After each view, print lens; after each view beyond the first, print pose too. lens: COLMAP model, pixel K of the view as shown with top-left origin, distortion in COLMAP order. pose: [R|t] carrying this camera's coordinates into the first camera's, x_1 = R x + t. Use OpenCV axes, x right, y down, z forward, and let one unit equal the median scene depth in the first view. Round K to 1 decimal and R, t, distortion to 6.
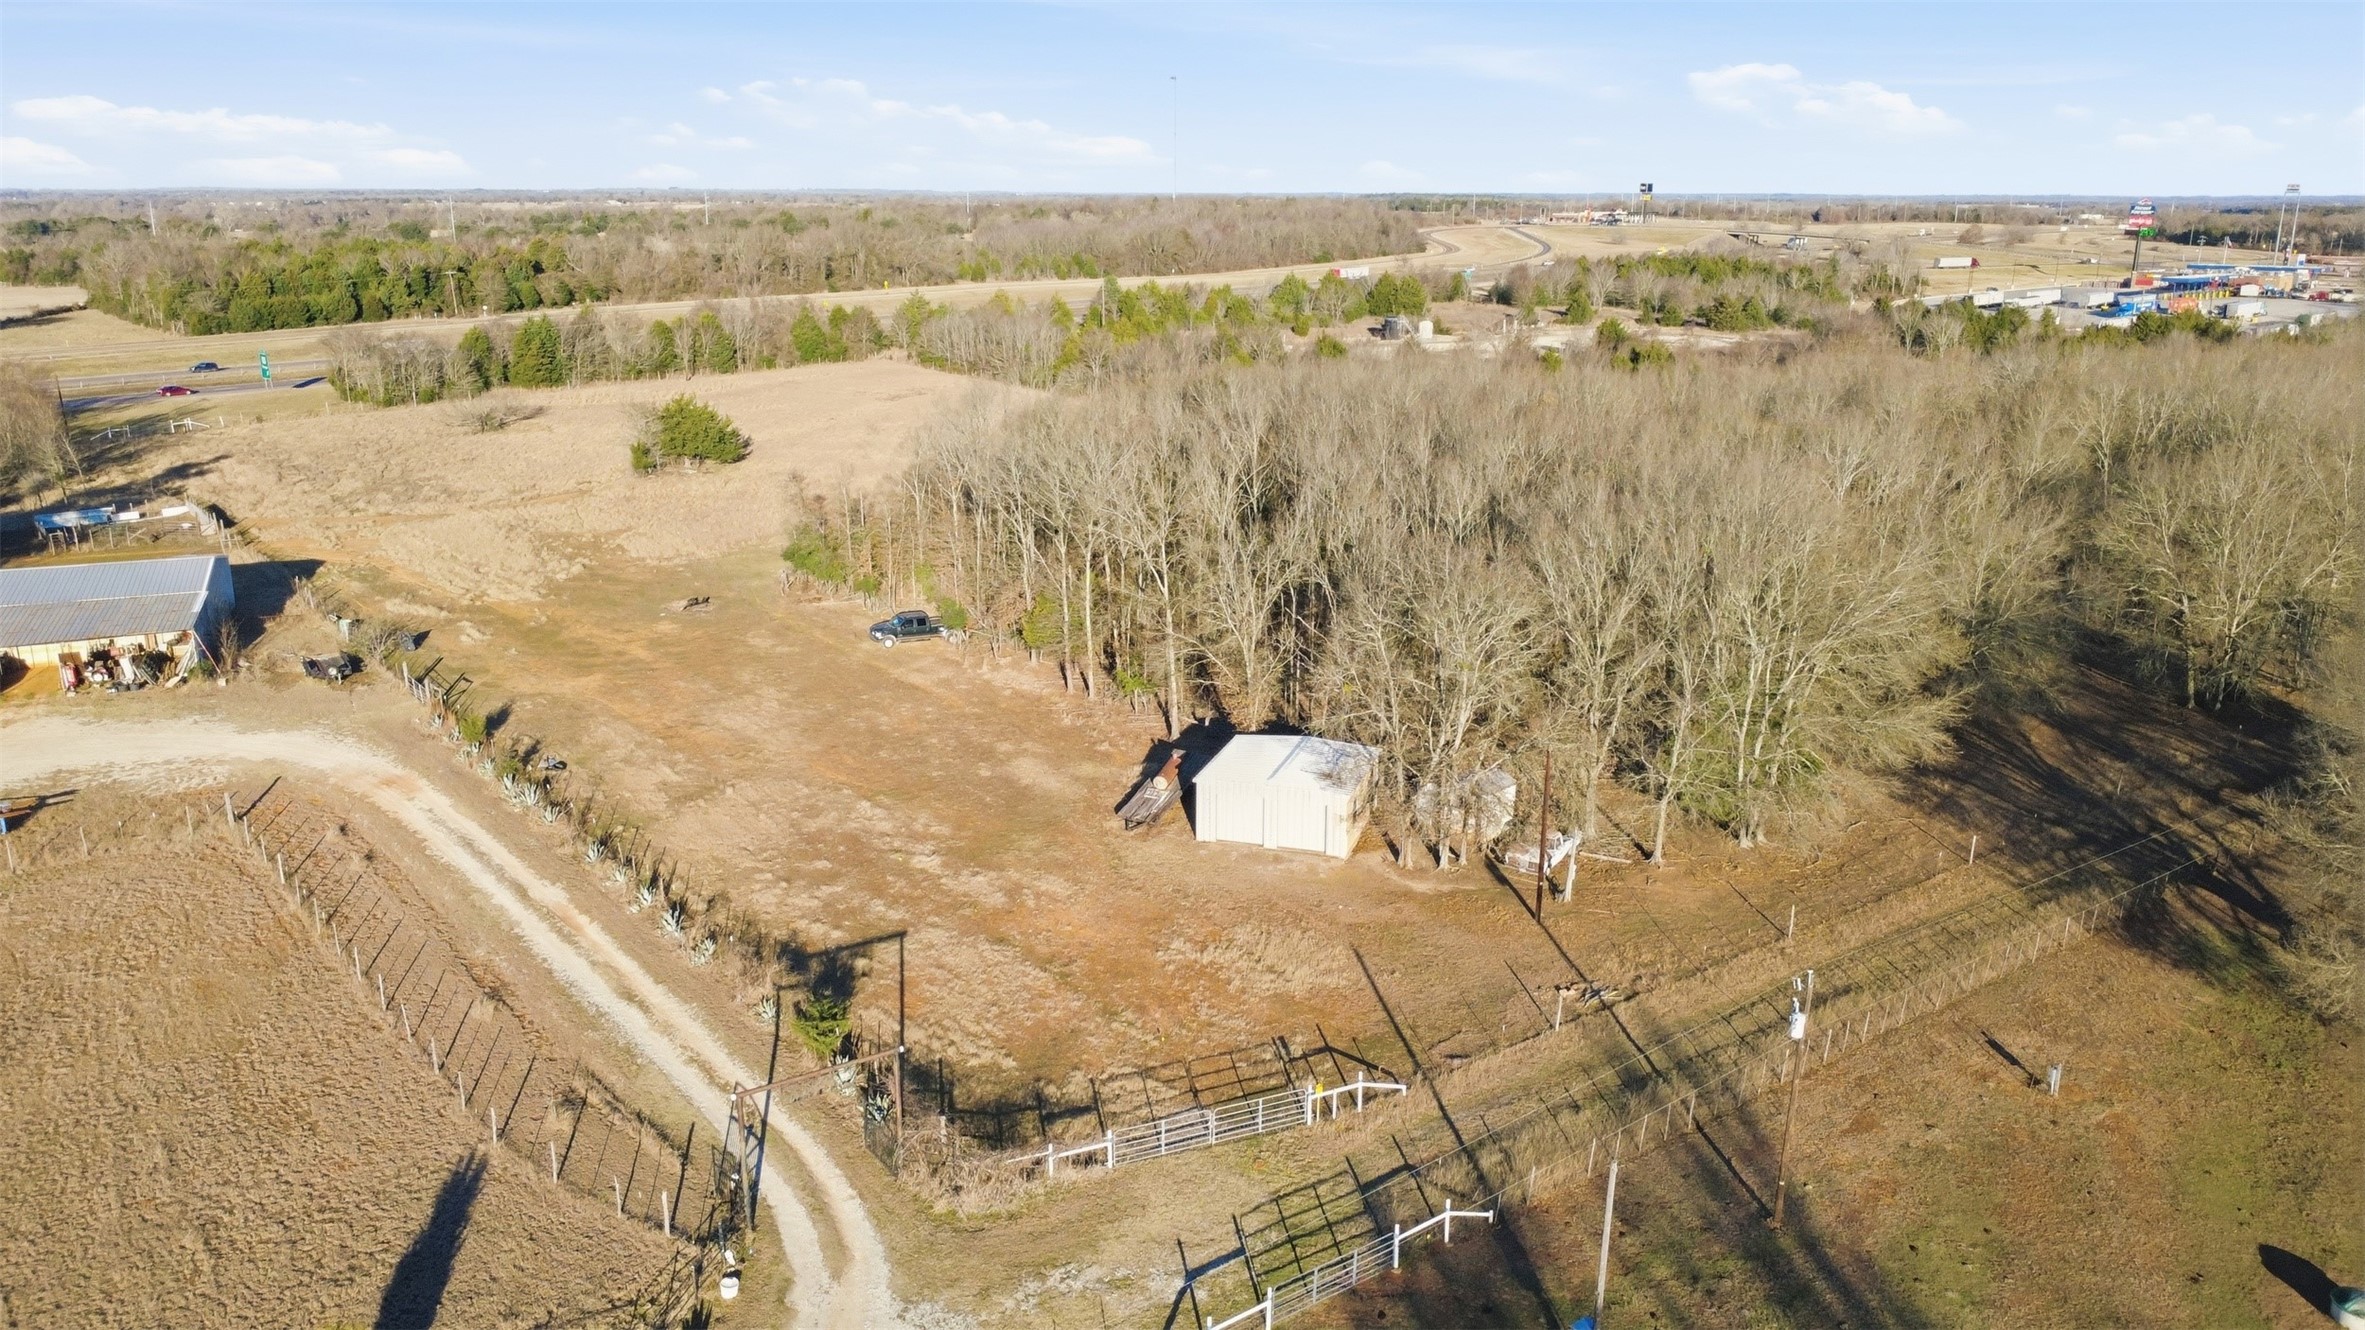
lens RADIAL K [[1738.5, 0, 1188.8], [0, 1738.5, 664.9], [0, 0, 1]] dist [0.001517, -0.004479]
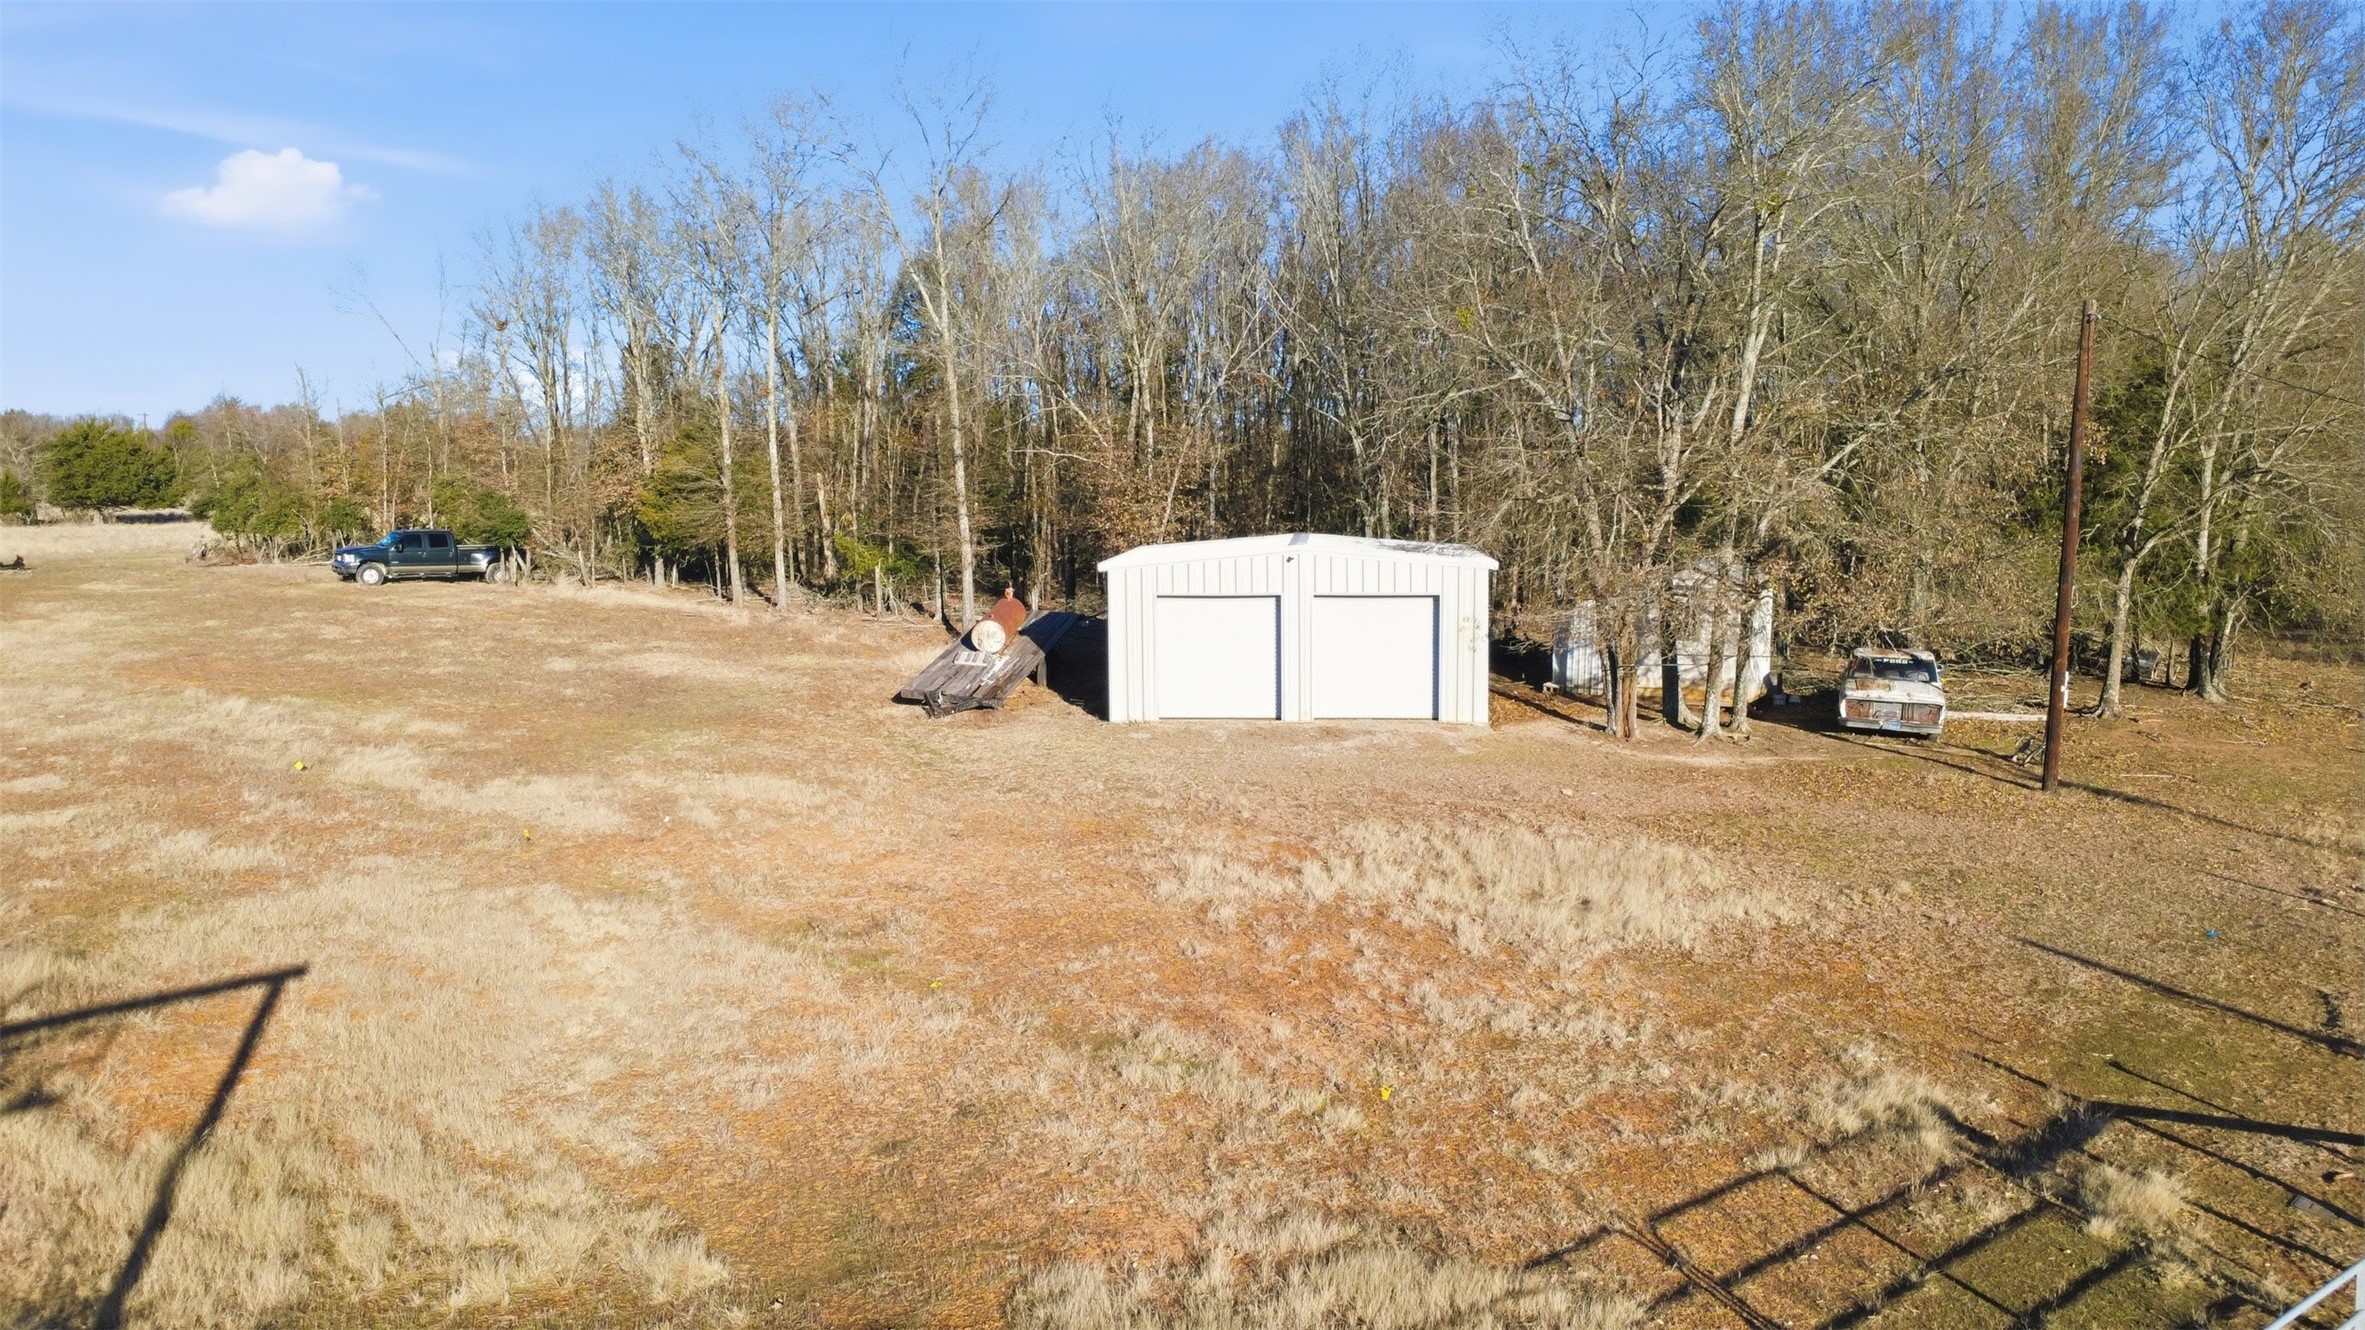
lens RADIAL K [[1738.5, 0, 1191.4], [0, 1738.5, 674.6], [0, 0, 1]] dist [0.001517, -0.004479]
pose [[0.973645, -0.036728, 0.225093, -0.077308], [0.069394, 0.987861, -0.138980, 0.167792], [-0.217256, 0.150938, 0.964374, 0.683944]]
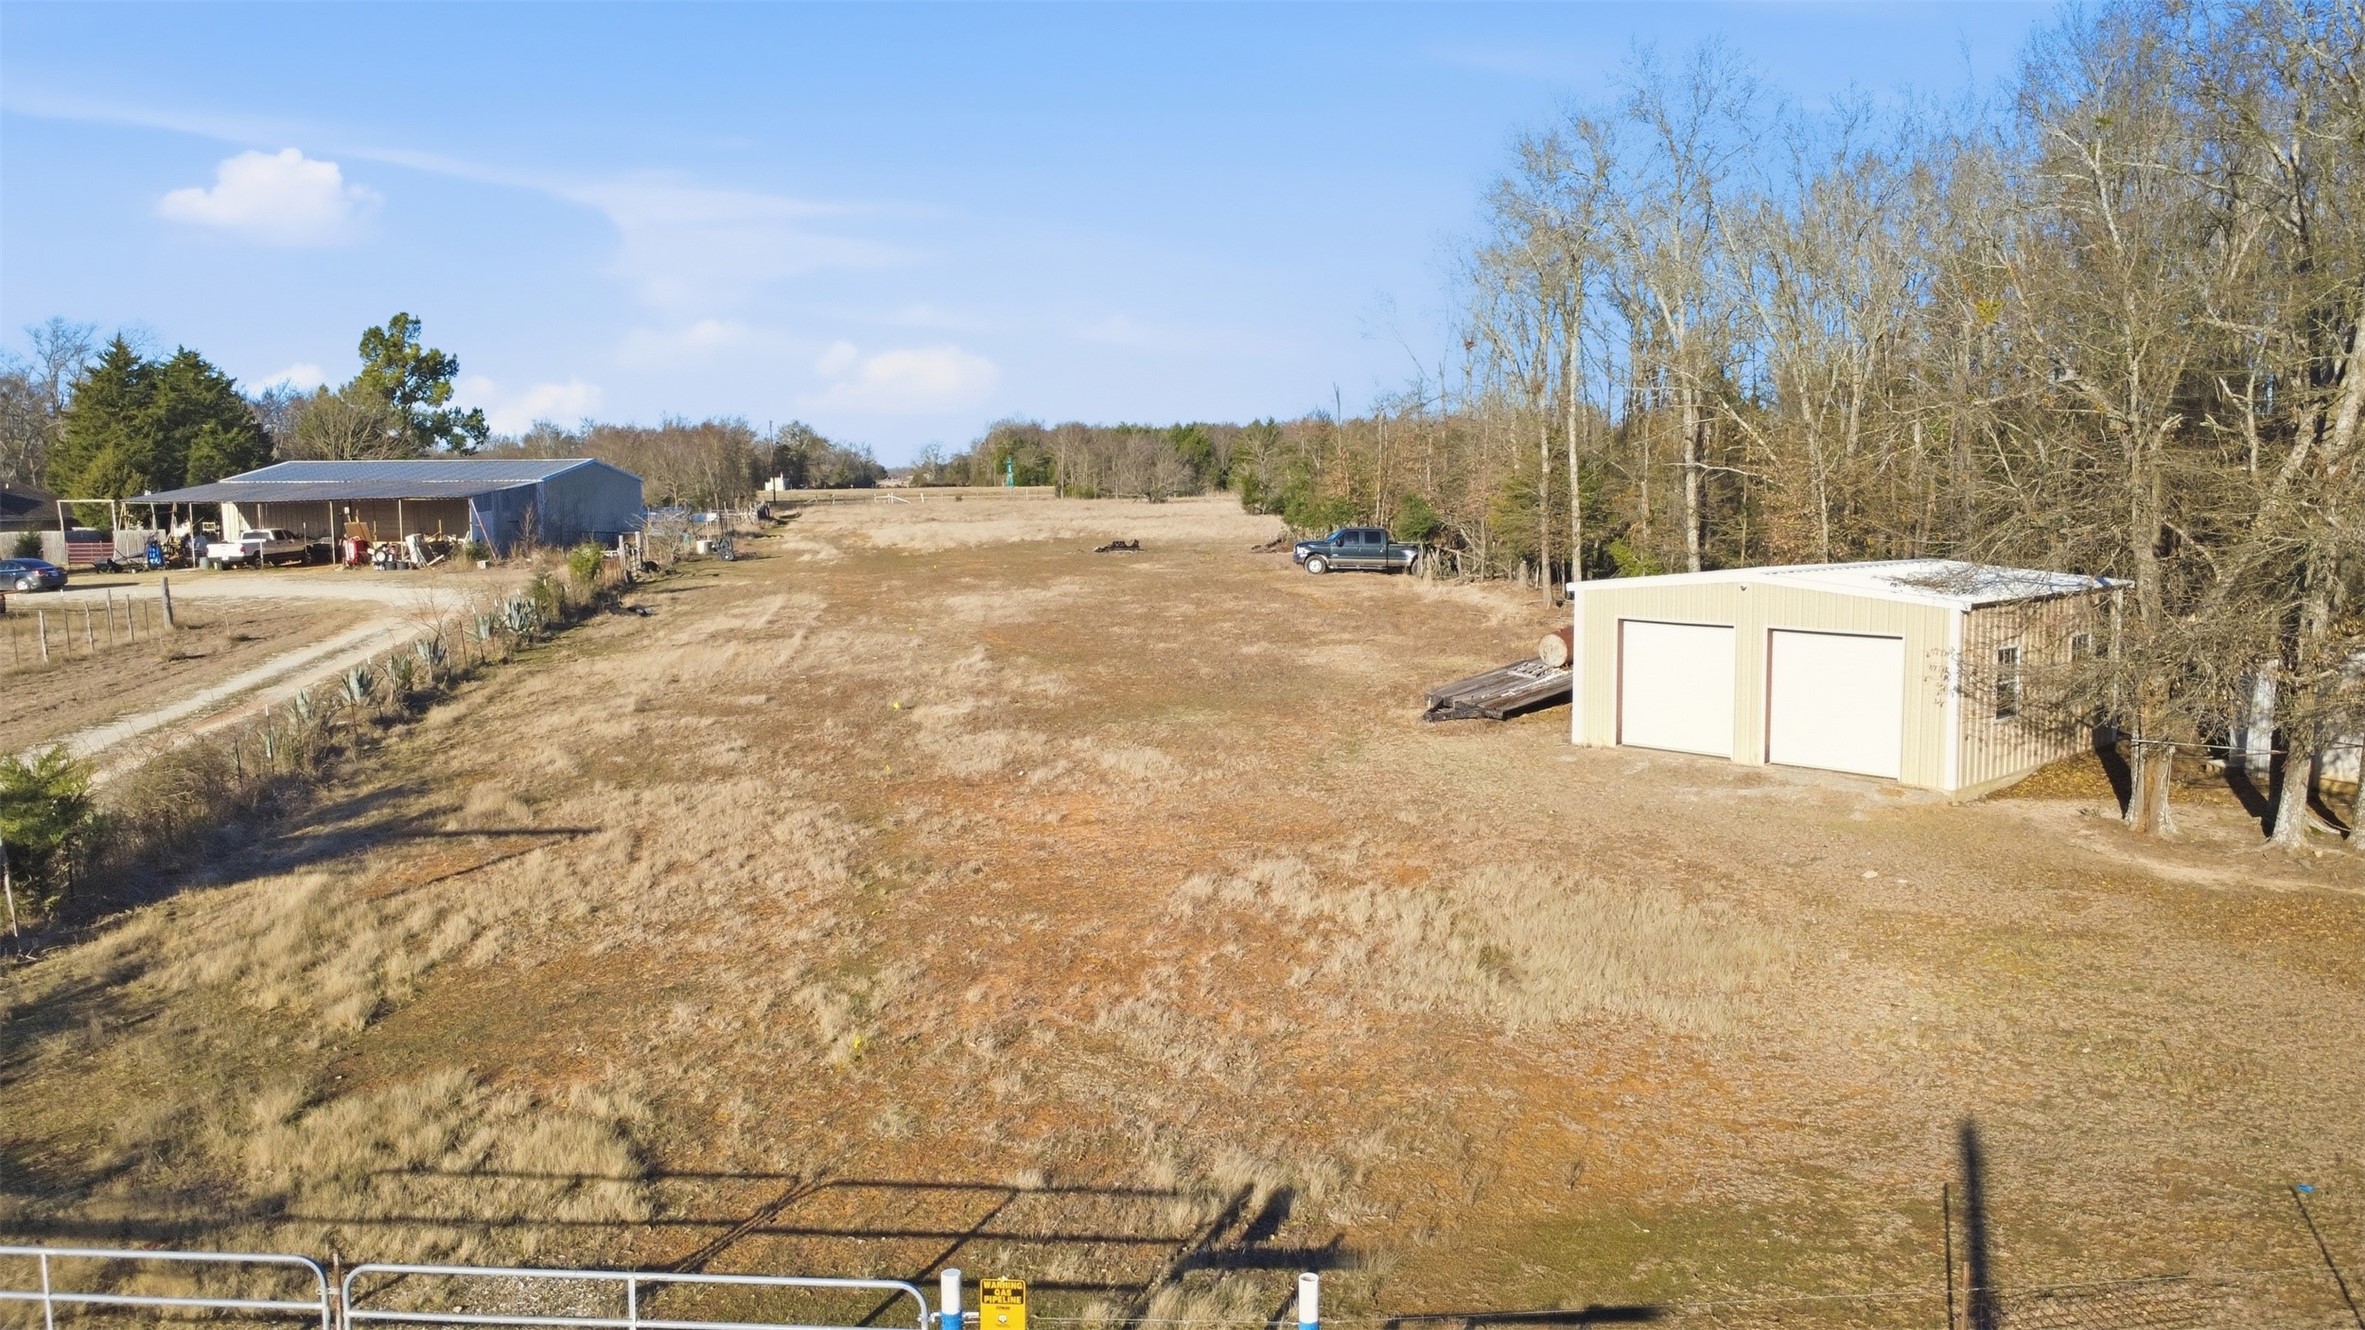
lens RADIAL K [[1738.5, 0, 1189.9], [0, 1738.5, 658.4], [0, 0, 1]] dist [0.001517, -0.004479]
pose [[0.875051, 0.045049, -0.481929, 0.135013], [-0.119732, 0.984863, -0.125338, 0.162020], [0.468988, 0.167379, 0.867199, 0.687346]]
